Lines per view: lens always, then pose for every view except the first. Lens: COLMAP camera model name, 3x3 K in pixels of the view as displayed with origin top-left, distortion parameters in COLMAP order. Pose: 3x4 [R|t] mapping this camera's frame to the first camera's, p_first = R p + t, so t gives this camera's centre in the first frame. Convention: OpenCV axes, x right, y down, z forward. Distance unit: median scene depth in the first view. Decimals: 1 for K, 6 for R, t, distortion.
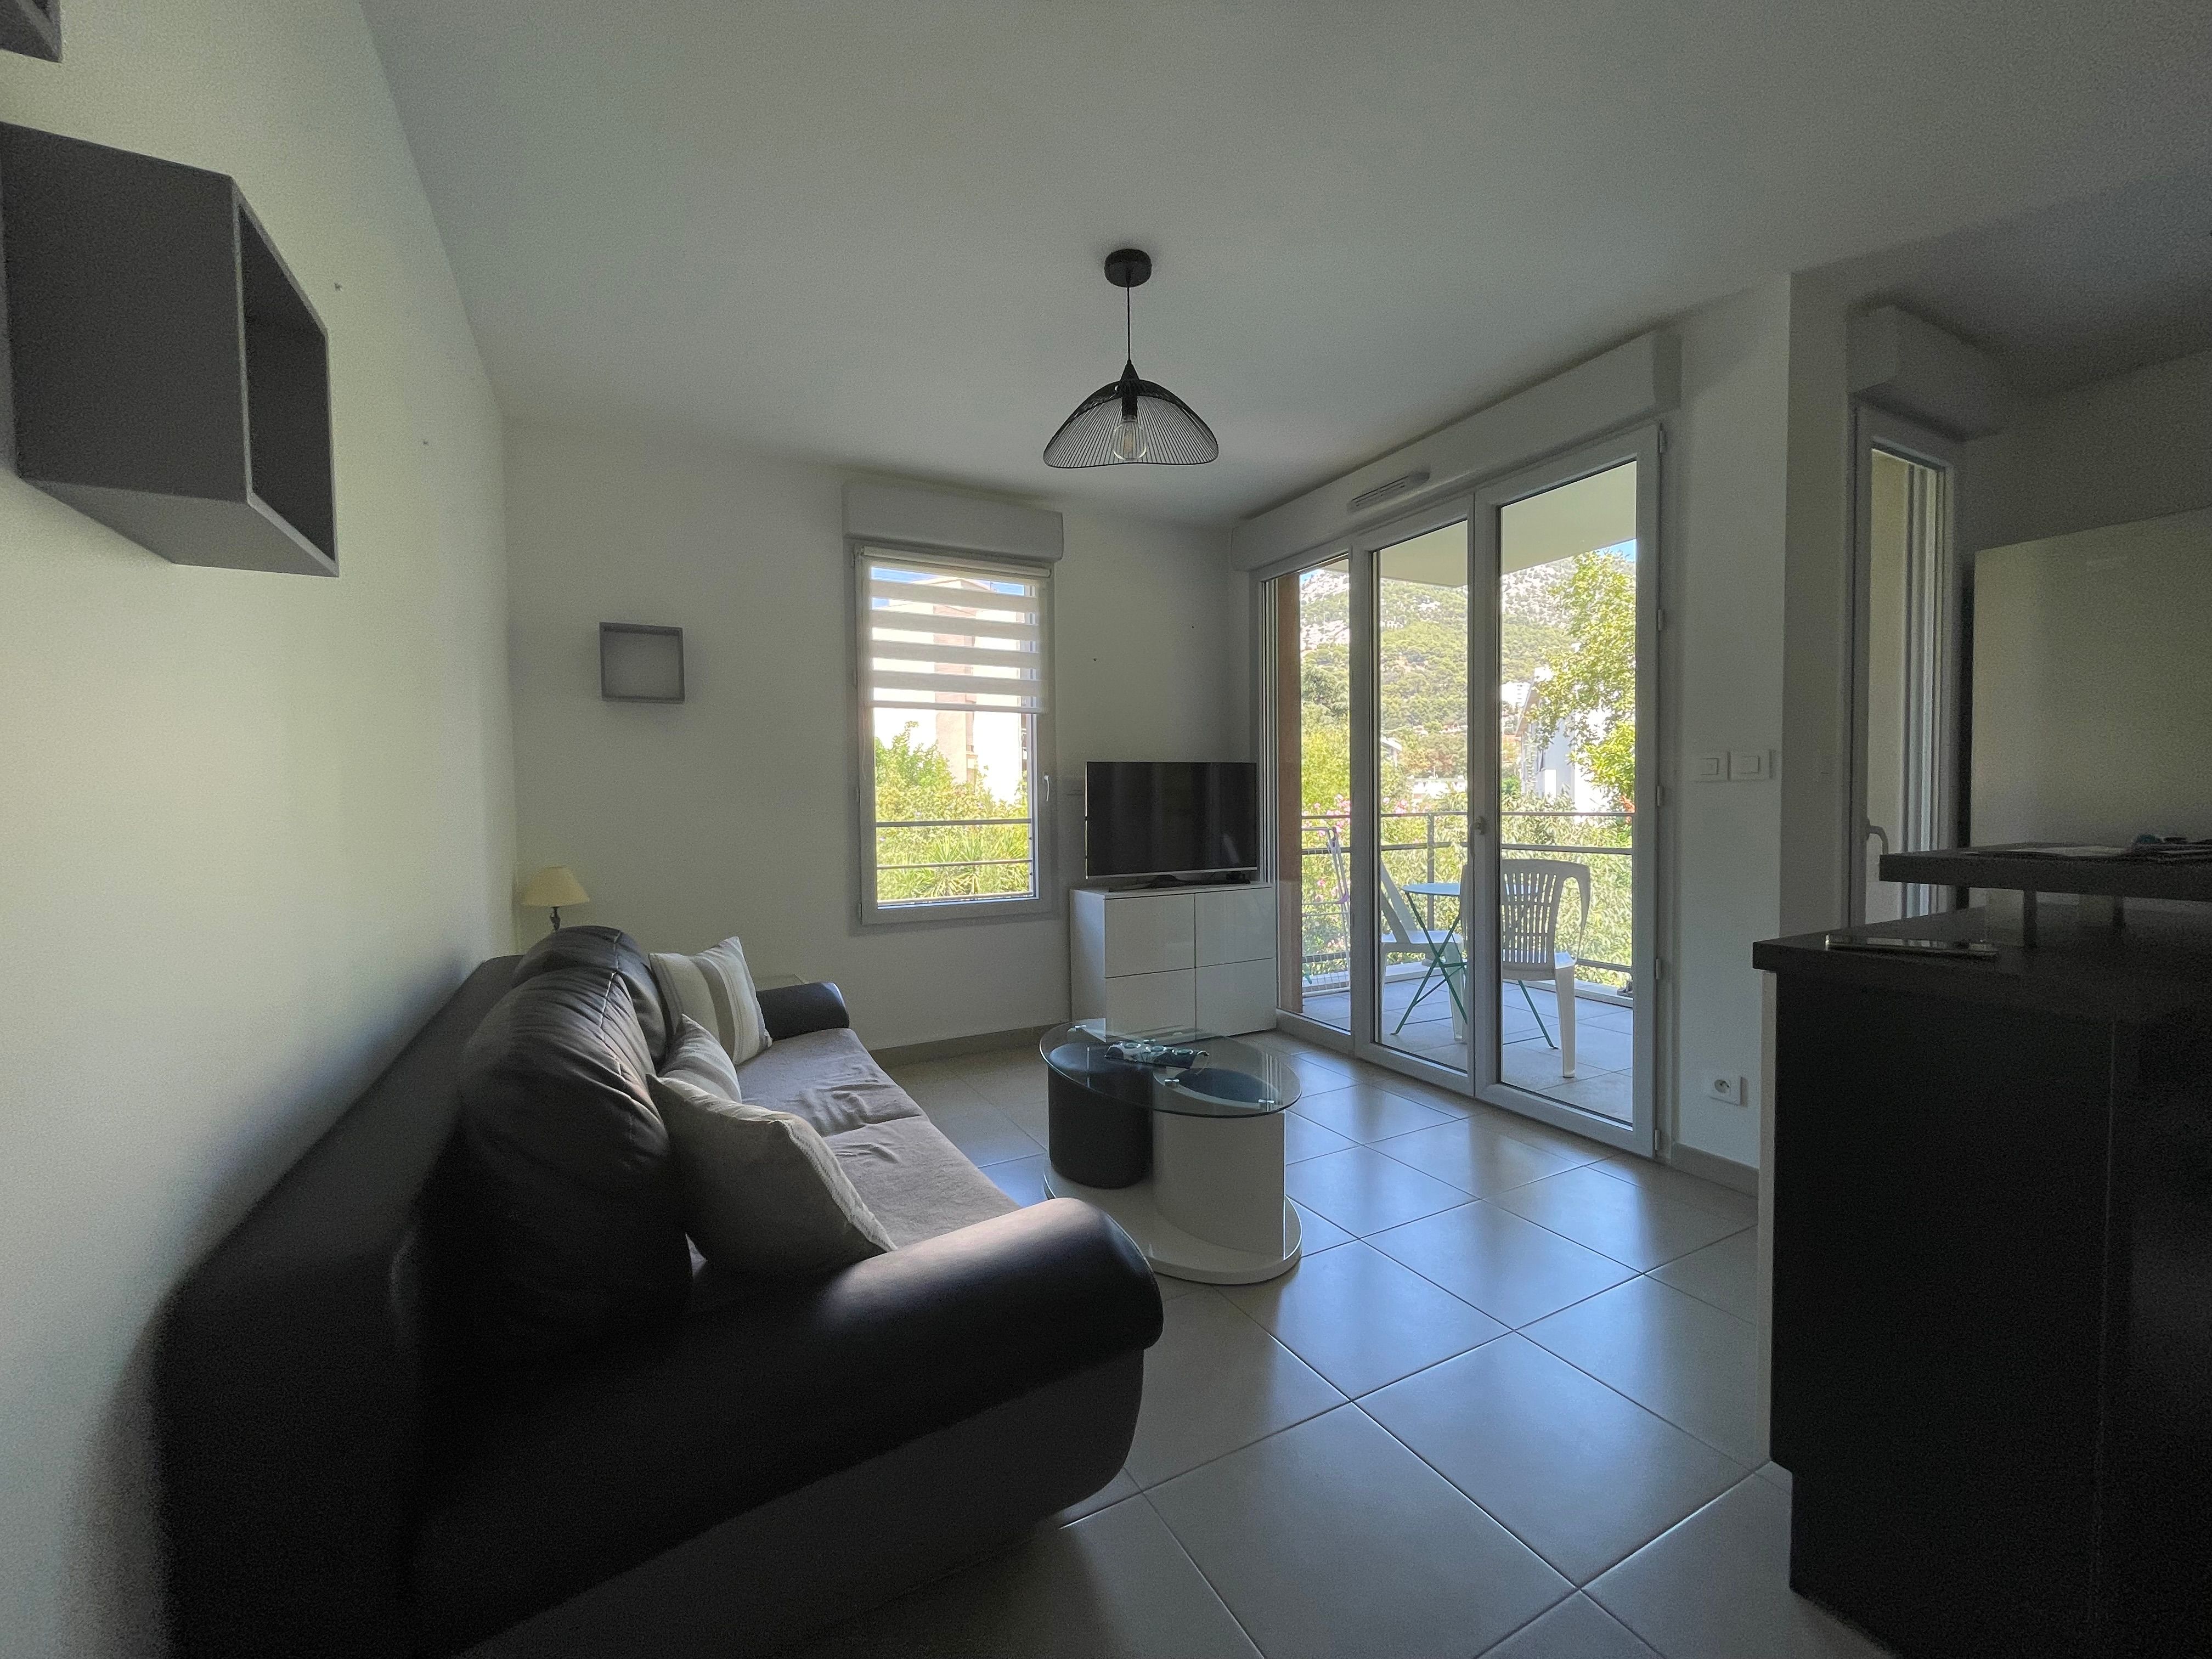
lens RADIAL K [[889.7, 0, 1103.5], [0, 889.7, 831.7], [0, 0, 1]] dist [-0.004552, -0.000170]
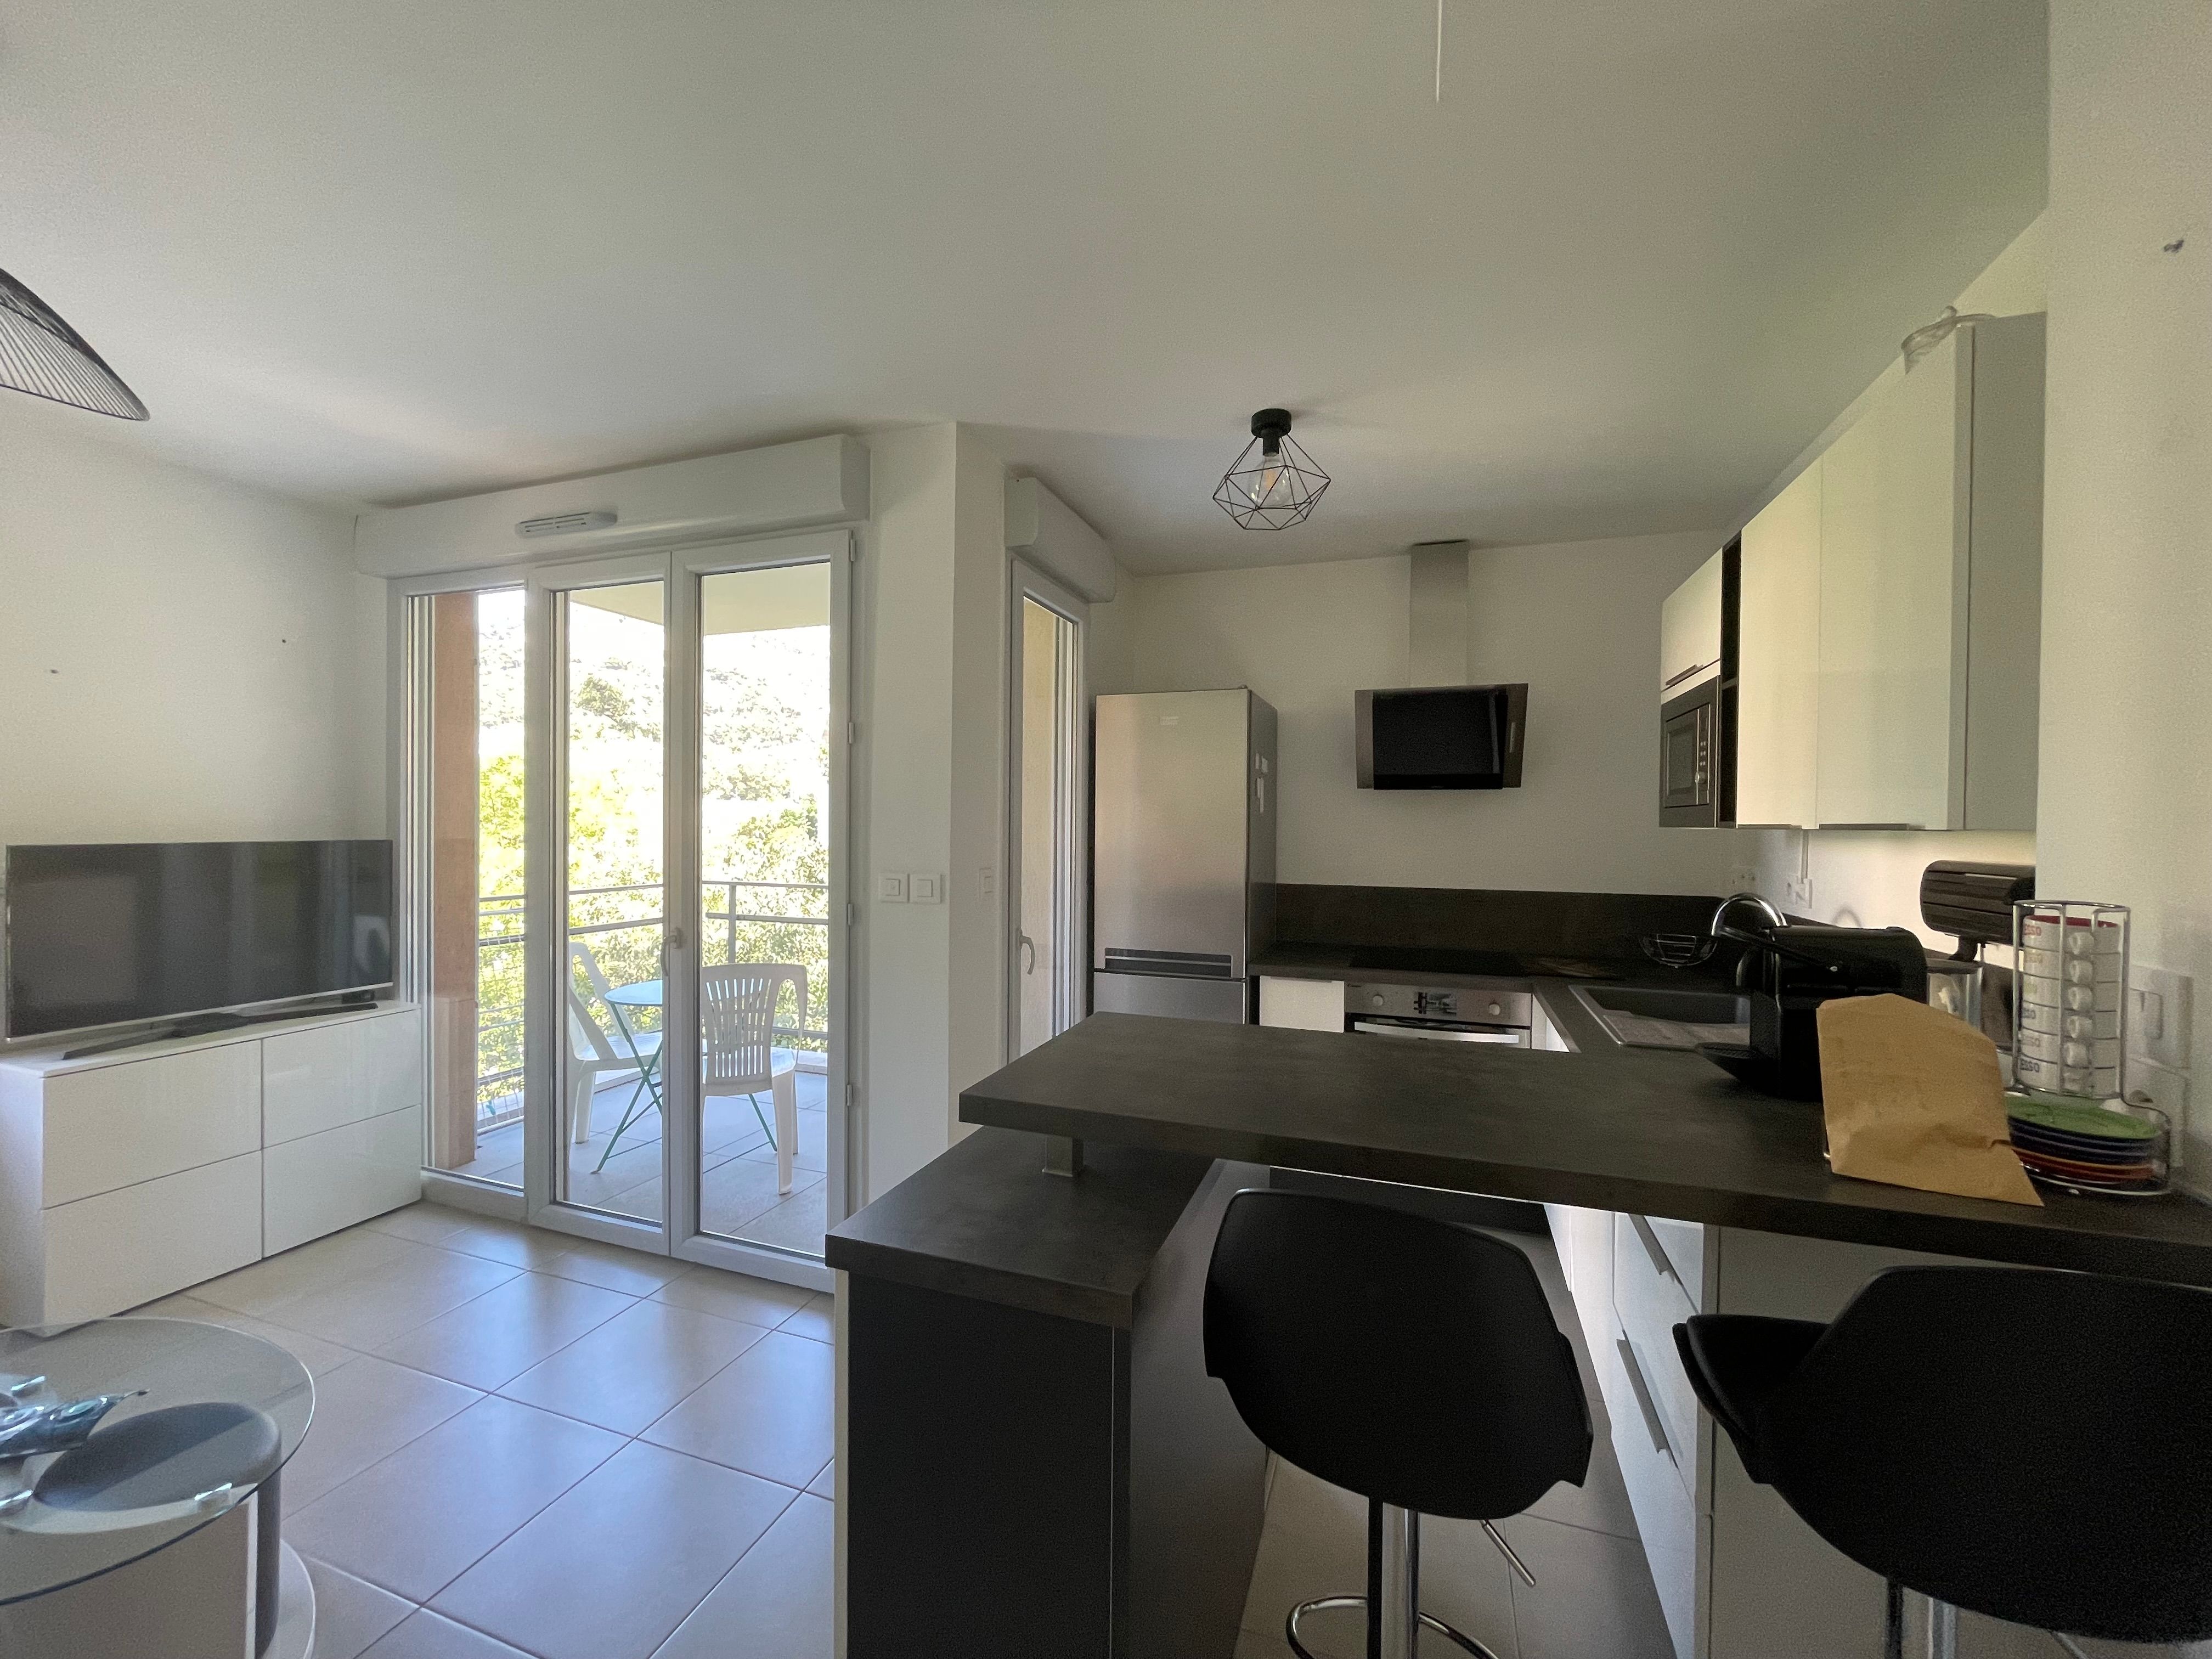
lens RADIAL K [[889.3, 0, 1099.7], [0, 889.3, 830.1], [0, 0, 1]] dist [-0.000953, -0.000528]
pose [[0.736431, 0.014168, 0.676365, 0.128017], [0.003565, 0.999686, -0.024822, -0.079332], [-0.676504, 0.020691, 0.736149, 0.079205]]
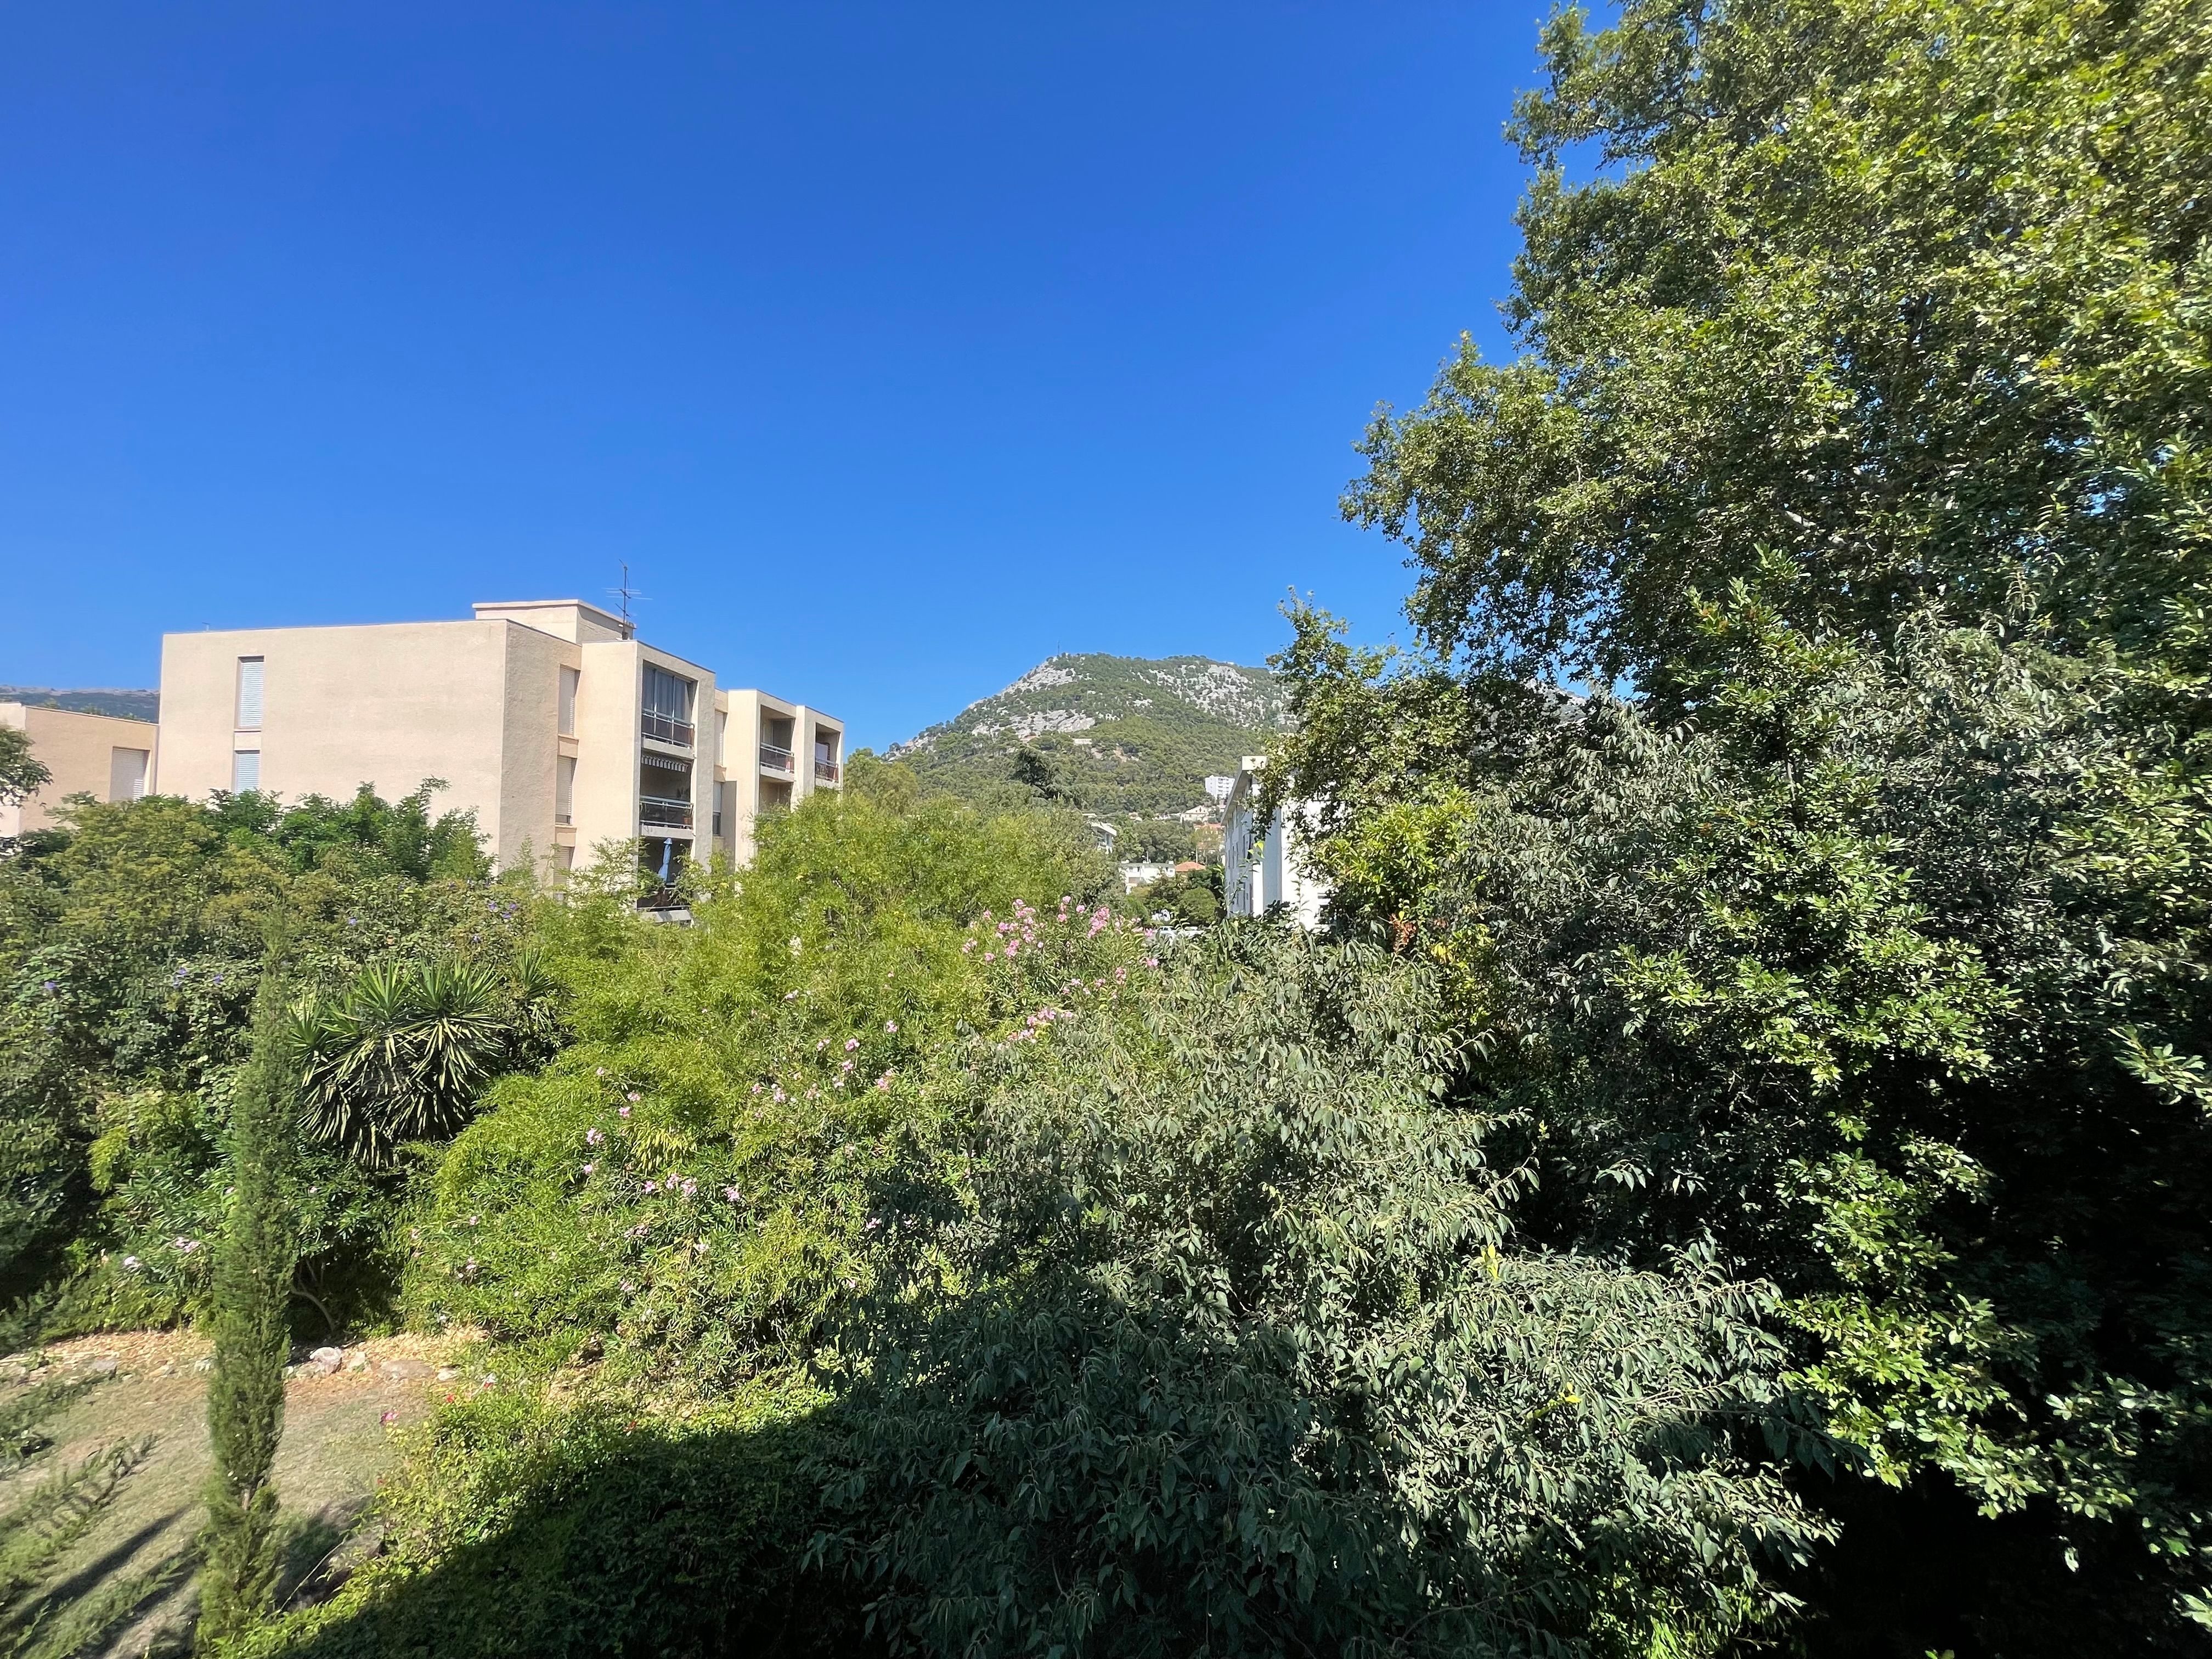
lens RADIAL K [[889.7, 0, 1103.5], [0, 889.7, 831.7], [0, 0, 1]] dist [-0.004552, -0.000170]
pose [[0.953305, 0.028393, 0.300671, 0.595357], [-0.001217, 0.995924, -0.090189, -0.164919], [-0.302006, 0.085611, 0.949454, 1.541306]]
